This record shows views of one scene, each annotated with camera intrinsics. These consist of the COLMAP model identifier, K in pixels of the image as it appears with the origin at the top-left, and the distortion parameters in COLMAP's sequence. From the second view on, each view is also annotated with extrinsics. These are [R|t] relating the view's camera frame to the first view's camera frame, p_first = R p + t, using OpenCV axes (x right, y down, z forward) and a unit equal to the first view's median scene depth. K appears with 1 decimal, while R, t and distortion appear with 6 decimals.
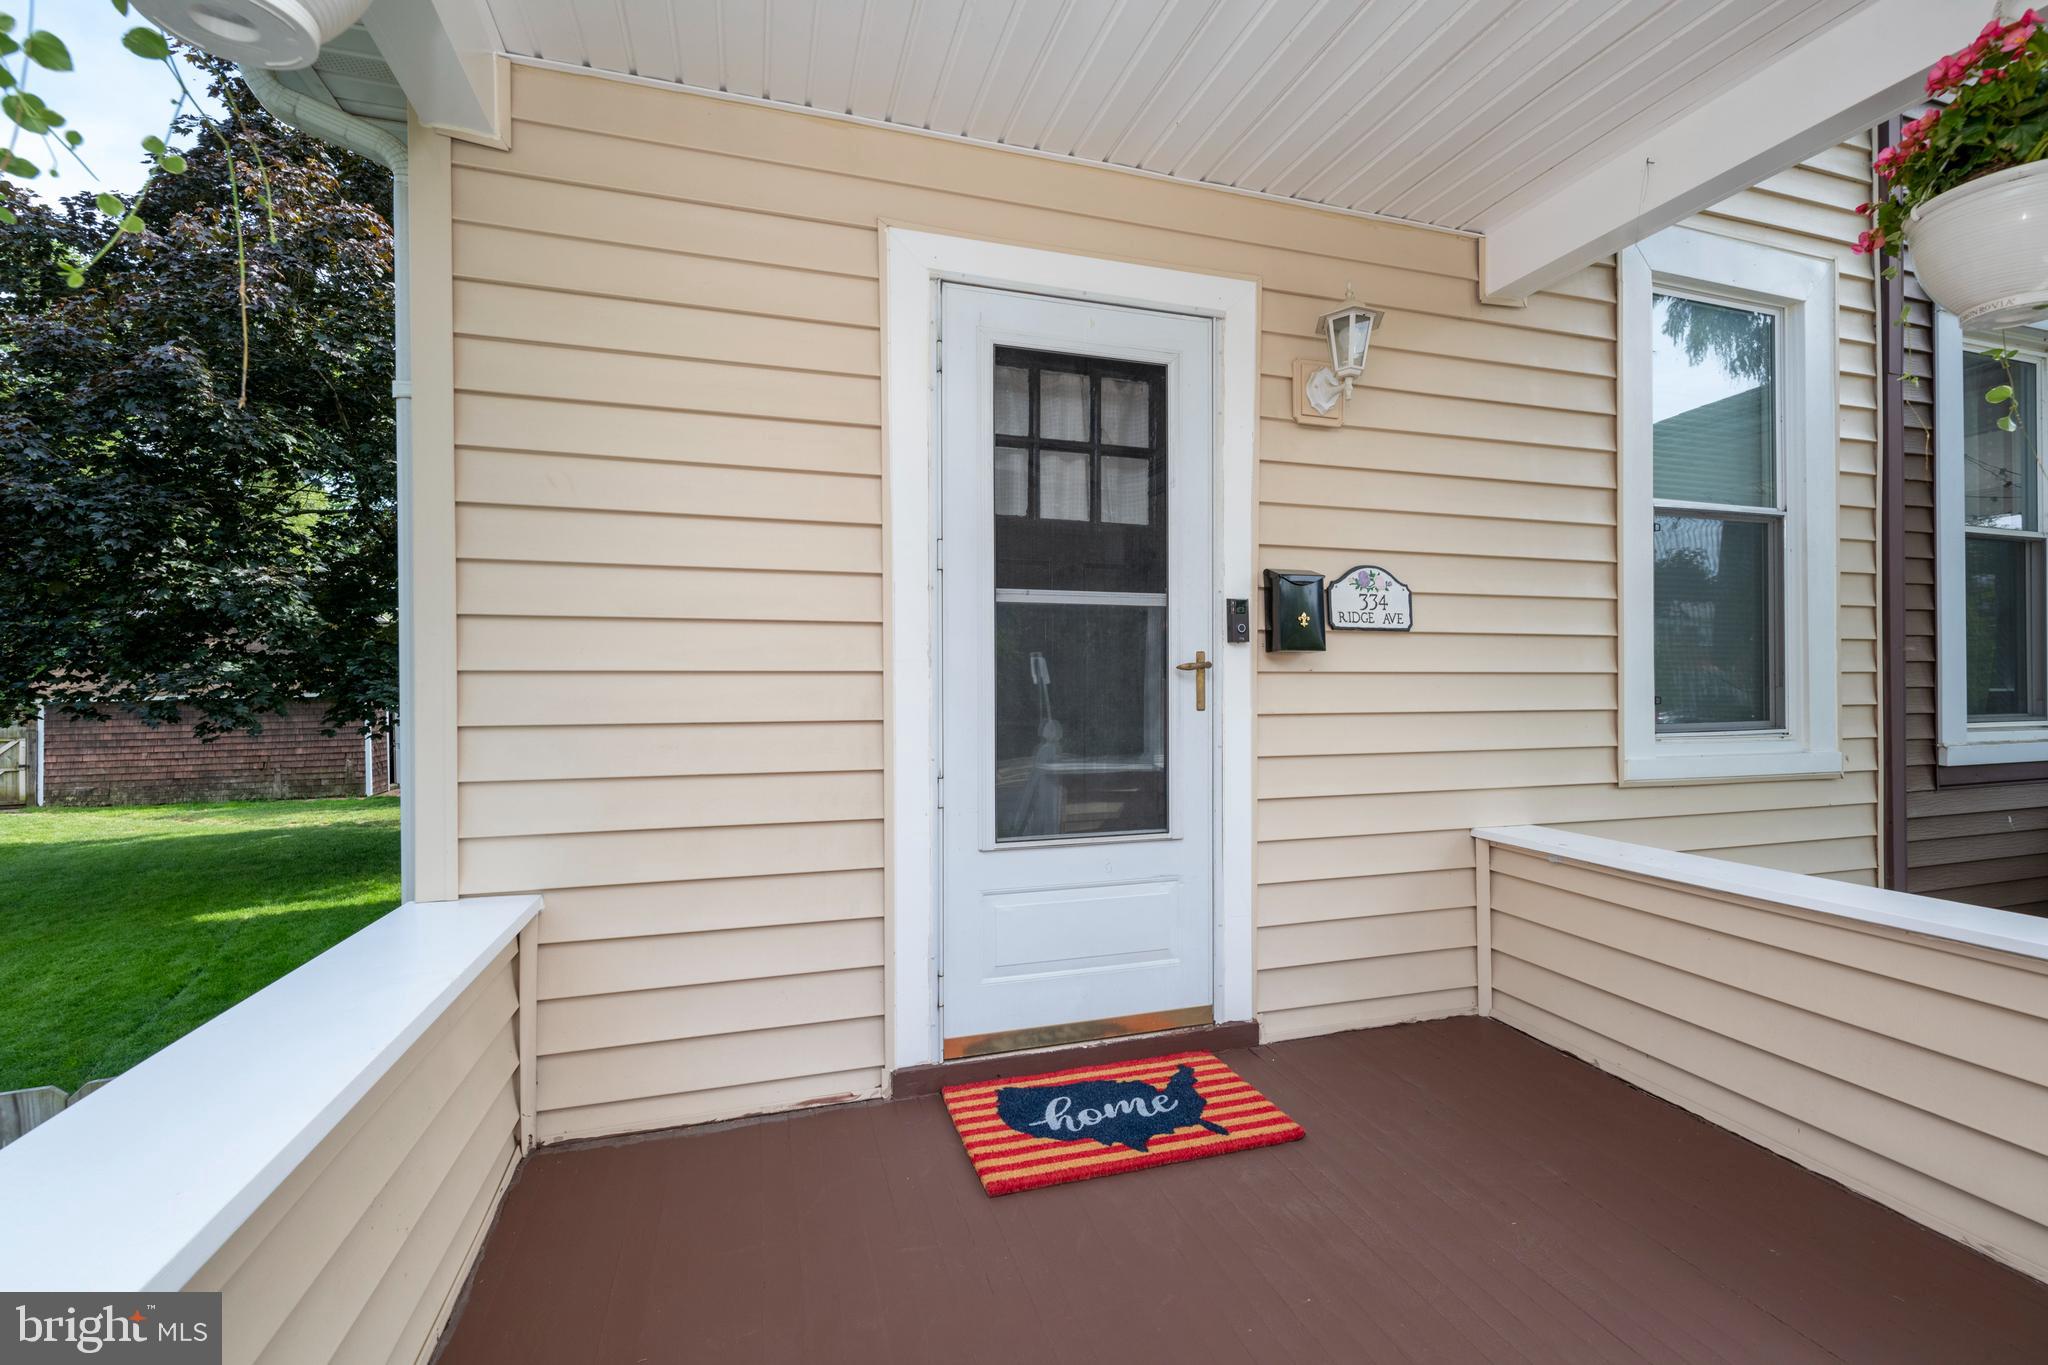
lens RADIAL K [[897.4, 0, 1024.0], [0, 897.4, 689.3], [0, 0, 1]] dist [0.002528, 0.000287]
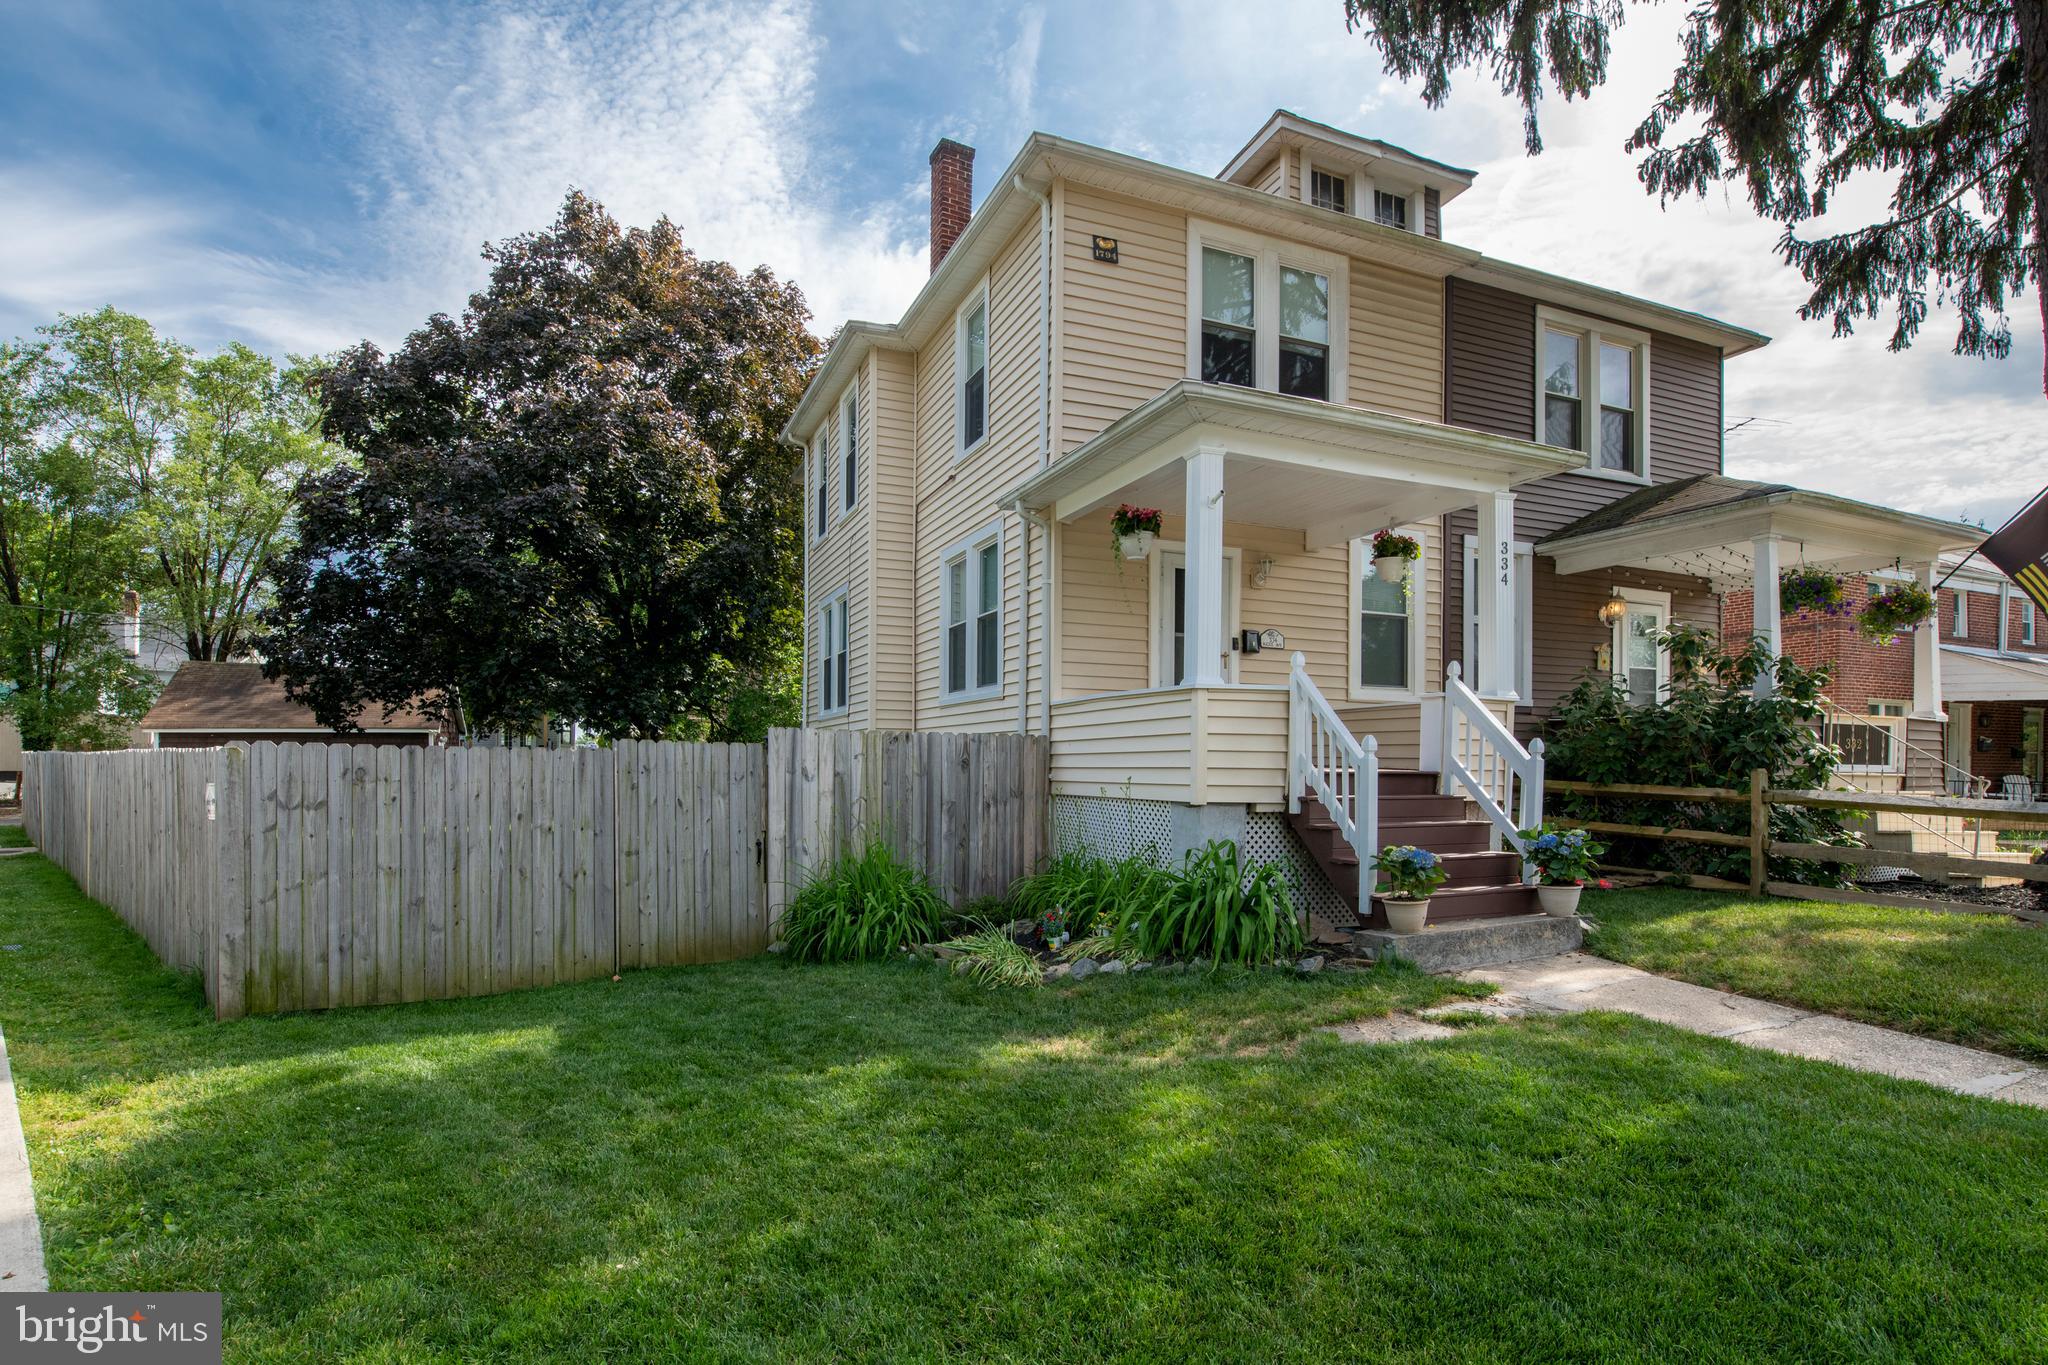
lens RADIAL K [[976.4, 0, 972.8], [0, 976.4, 770.6], [0, 0, 1]] dist [-0.010202, -0.000297]
pose [[0.996741, 0.009510, 0.080111, -0.276631], [-0.009093, 0.999943, -0.005574, 0.114587], [-0.080159, 0.004827, 0.996770, -0.693402]]
